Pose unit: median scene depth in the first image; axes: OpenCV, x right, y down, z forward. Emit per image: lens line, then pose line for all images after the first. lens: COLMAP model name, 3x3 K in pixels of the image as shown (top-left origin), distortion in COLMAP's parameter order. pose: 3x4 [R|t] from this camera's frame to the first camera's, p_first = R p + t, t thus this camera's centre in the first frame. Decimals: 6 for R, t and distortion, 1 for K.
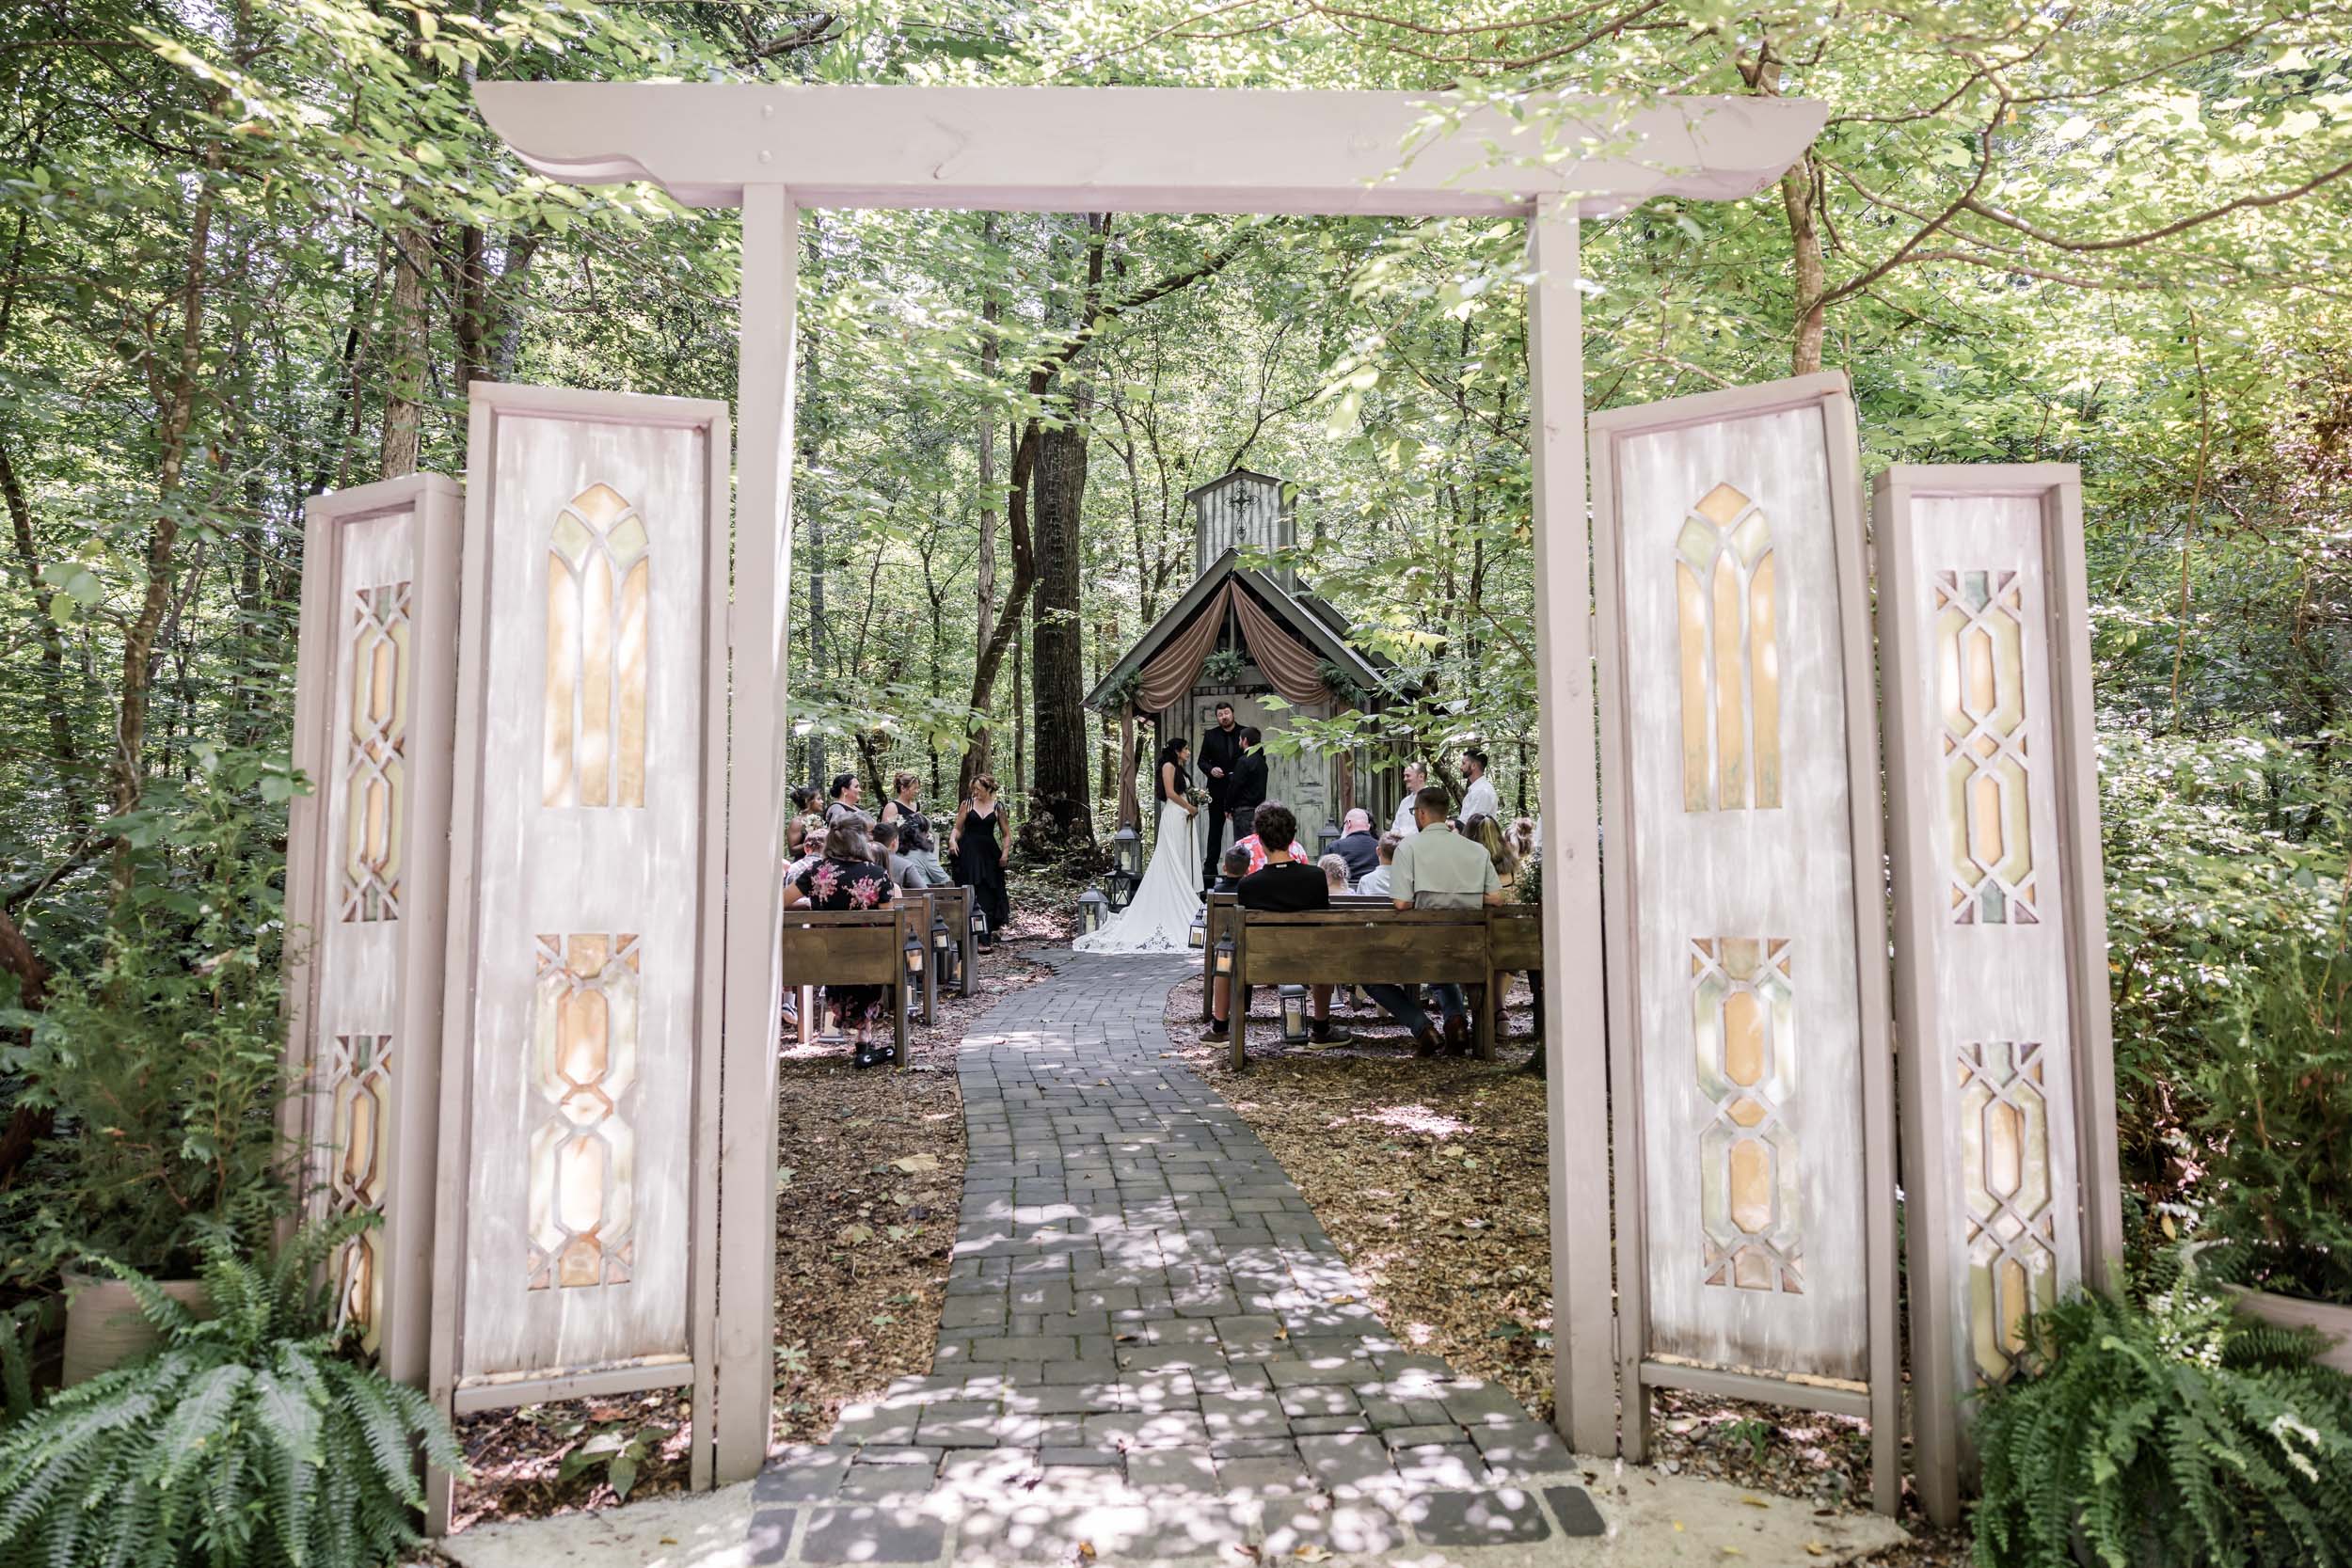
lens RADIAL K [[1586.1, 0, 1173.9], [0, 1586.1, 776.3], [0, 0, 1]] dist [0.000704, 0.000519]
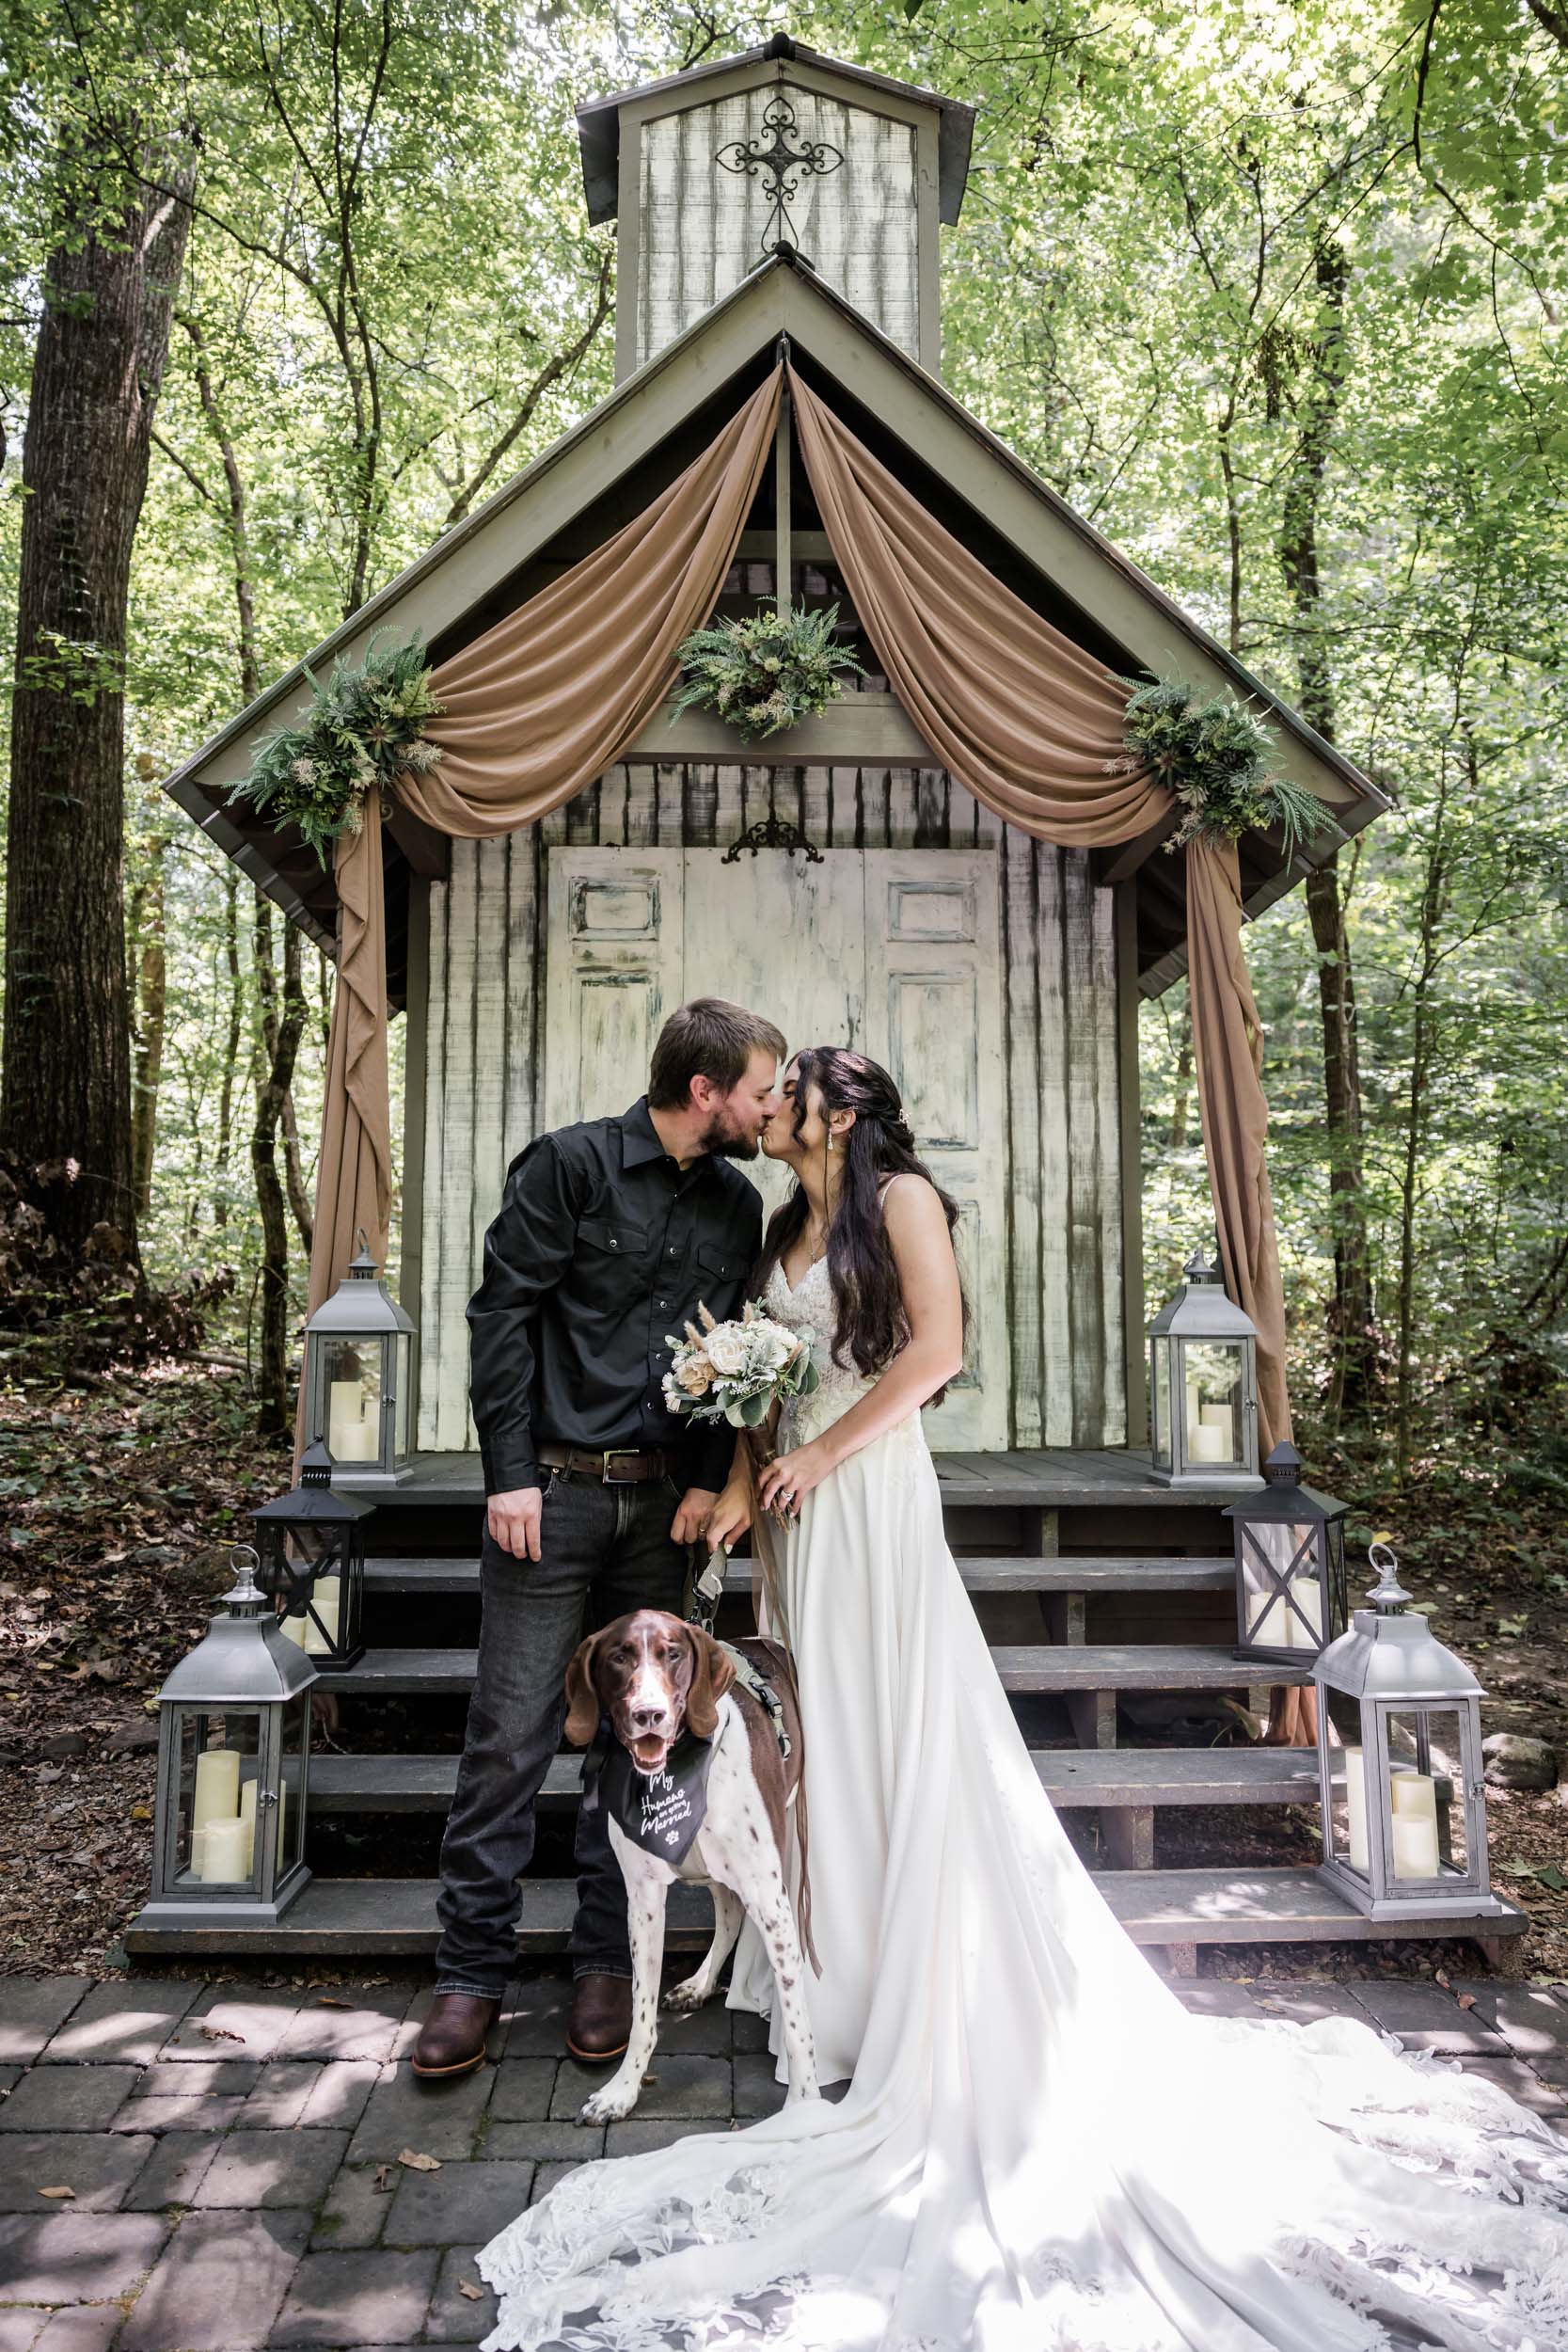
lens RADIAL K [[1608.0, 0, 770.4], [0, 1608.0, 1182.4], [0, 0, 1]] dist [0.002997, 0.003659]
pose [[0.941560, 0.032986, 0.335226, -0.052648], [-0.033756, 0.999424, -0.003531, 0.015155], [-0.335149, -0.007991, 0.942131, 0.732017]]
